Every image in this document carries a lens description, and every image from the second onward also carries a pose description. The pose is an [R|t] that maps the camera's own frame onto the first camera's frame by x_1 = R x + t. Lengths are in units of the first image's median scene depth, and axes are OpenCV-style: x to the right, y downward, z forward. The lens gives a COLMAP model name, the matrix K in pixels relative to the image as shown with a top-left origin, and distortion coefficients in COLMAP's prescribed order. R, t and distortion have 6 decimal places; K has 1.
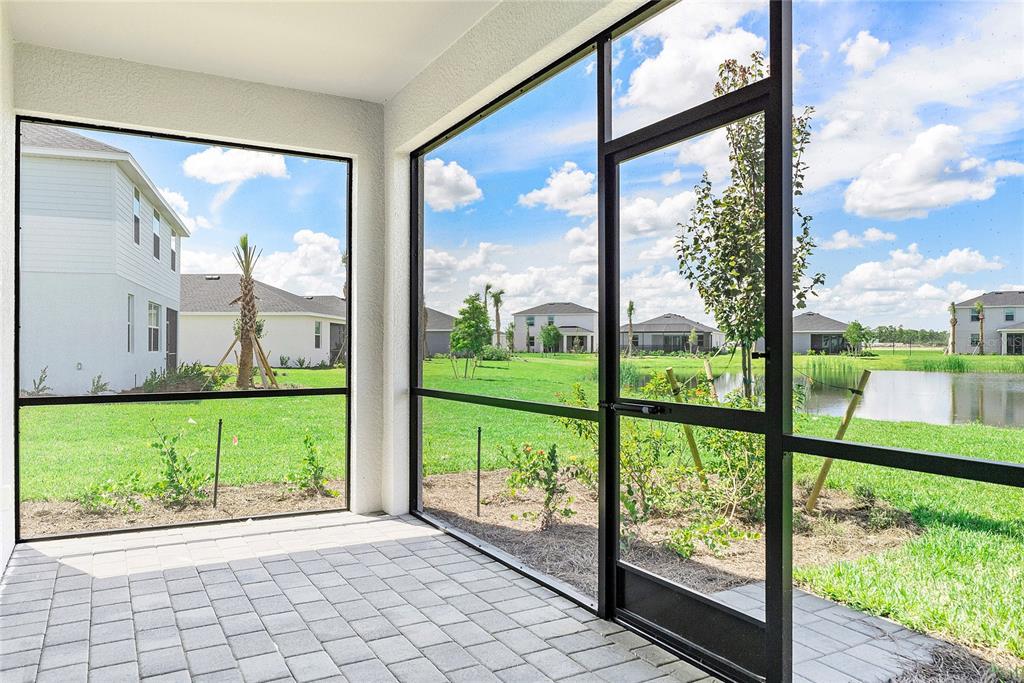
lens RADIAL K [[727.9, 0, 498.3], [0, 727.9, 326.7], [0, 0, 1]] dist [-0.001323, -0.003651]
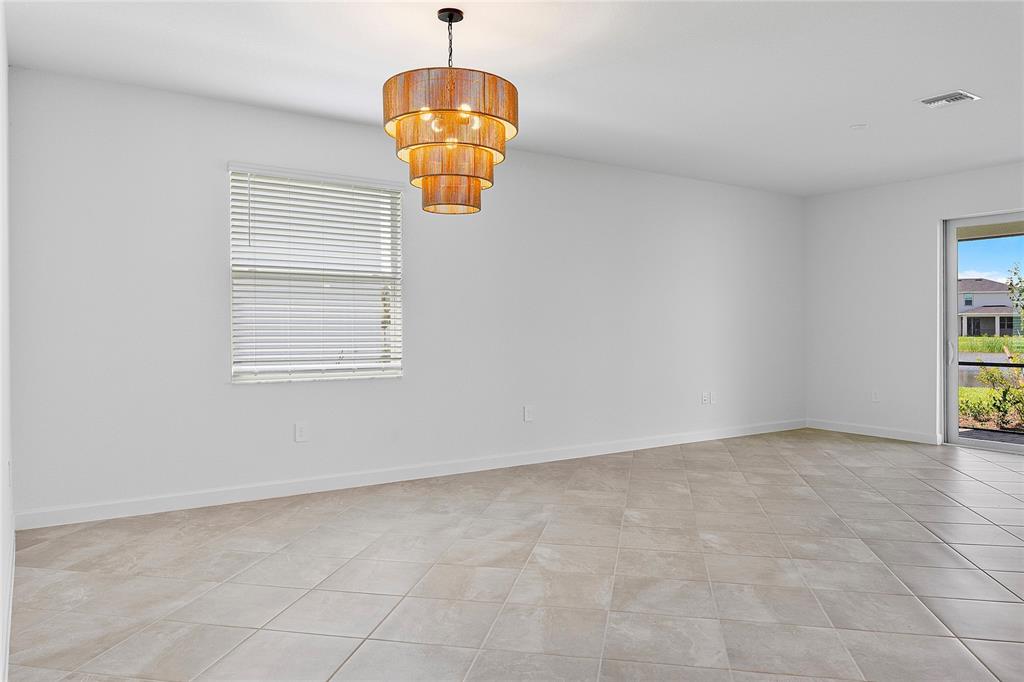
lens RADIAL K [[727.9, 0, 517.7], [0, 727.9, 316.9], [0, 0, 1]] dist [0.076714, -0.094984]
pose [[0.995565, -0.000145, 0.094073, -0.088051], [-0.000987, 0.999928, 0.011991, -0.003778], [-0.094068, -0.012031, 0.995493, -0.055916]]
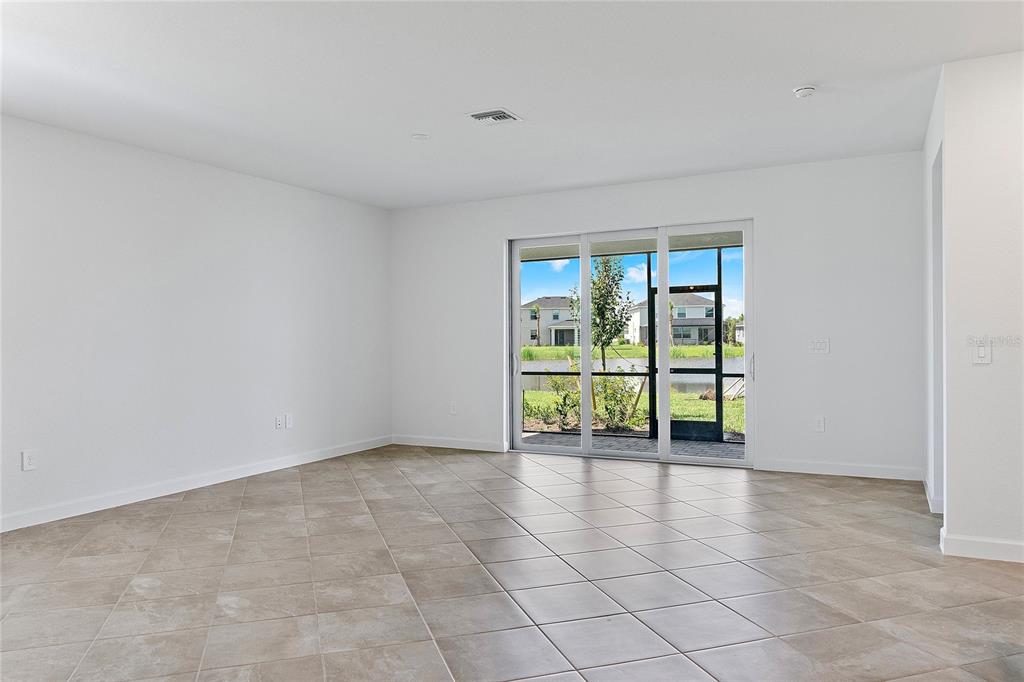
lens RADIAL K [[730.0, 0, 512.0], [0, 730.0, 341.0], [0, 0, 1]] dist [0.004207, -0.000168]
pose [[0.836644, -0.010926, 0.547639, -0.080000], [-0.004116, 0.999647, 0.026233, -0.004002], [-0.547732, -0.024202, 0.836304, -0.050831]]
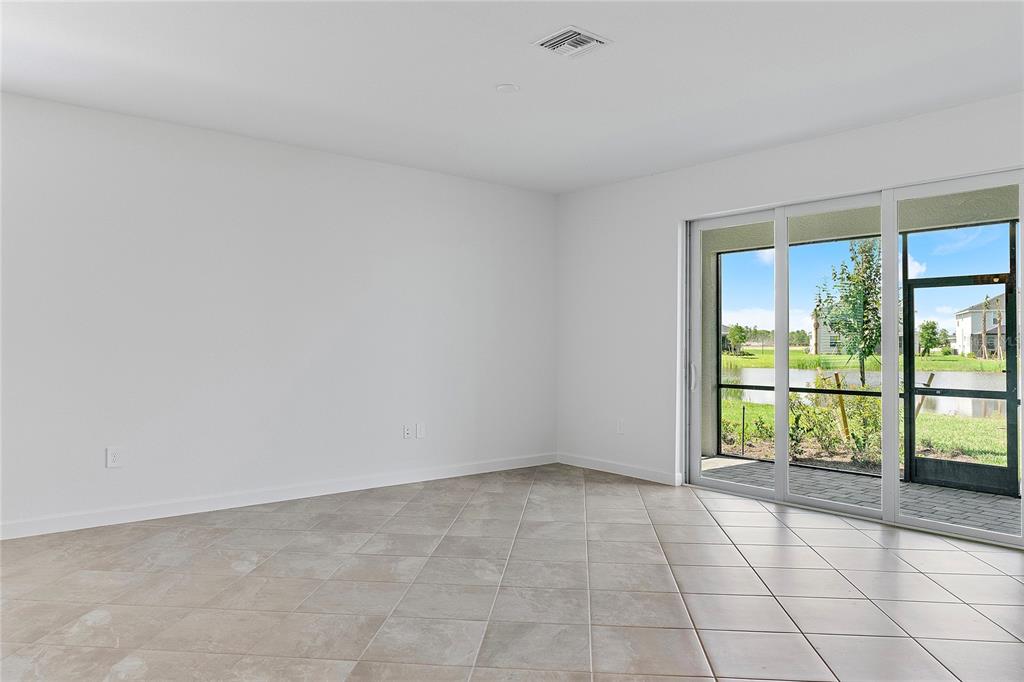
lens RADIAL K [[727.9, 0, 498.3], [0, 727.9, 326.2], [0, 0, 1]] dist [-0.001323, -0.003651]
pose [[0.985553, 0.011055, 0.169004, -0.061651], [-0.011765, 0.999926, 0.003202, -0.003676], [-0.168956, -0.005144, 0.985610, -0.043175]]
